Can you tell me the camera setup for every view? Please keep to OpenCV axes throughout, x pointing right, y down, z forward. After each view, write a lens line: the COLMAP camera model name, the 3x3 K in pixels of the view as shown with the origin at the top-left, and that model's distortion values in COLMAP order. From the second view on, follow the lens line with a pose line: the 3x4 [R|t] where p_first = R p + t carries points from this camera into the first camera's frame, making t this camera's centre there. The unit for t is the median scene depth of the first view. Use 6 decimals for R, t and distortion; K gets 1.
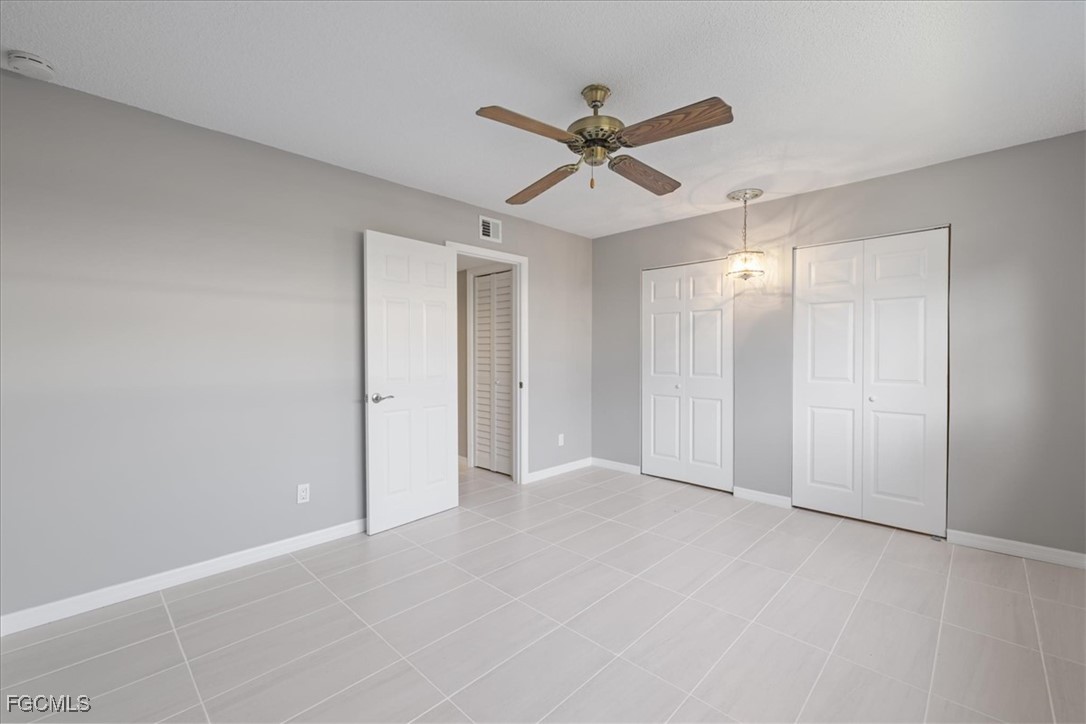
lens RADIAL K [[456.4, 0, 540.2], [0, 456.4, 356.6], [0, 0, 1]] dist [0.000658, 0.000170]
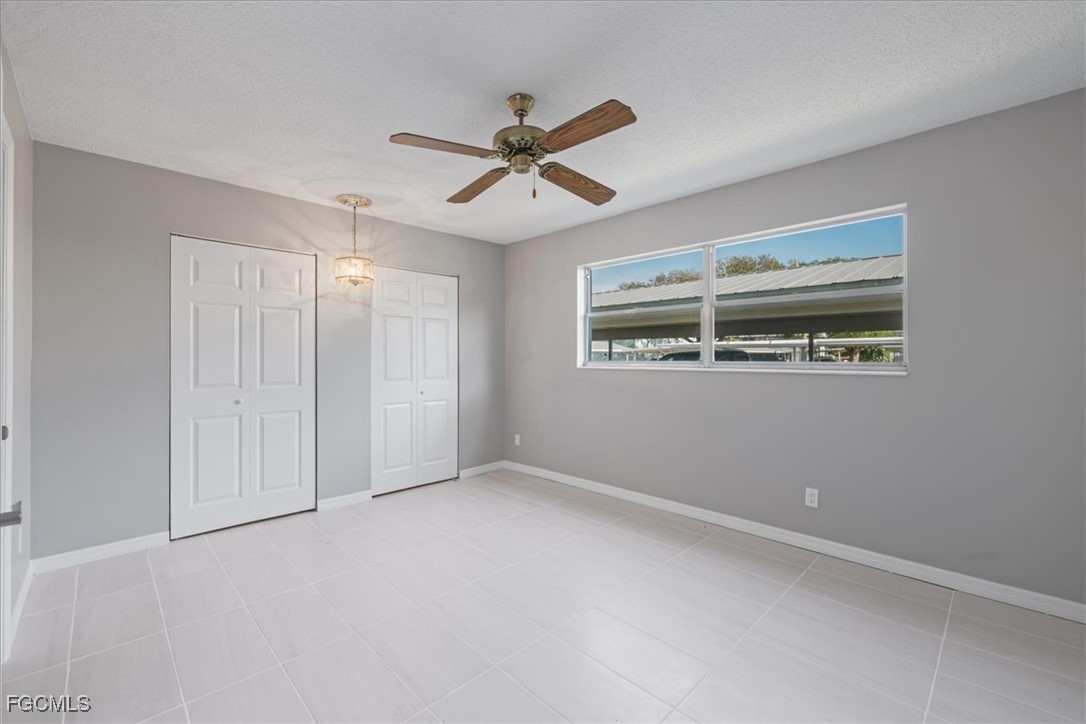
lens RADIAL K [[456.4, 0, 540.2], [0, 456.4, 356.6], [0, 0, 1]] dist [0.000658, 0.000170]
pose [[0.020242, 0.006138, 0.999776, -0.536919], [0.013065, 0.999894, -0.006403, 0.001293], [-0.999710, 0.013192, 0.020160, 0.560591]]
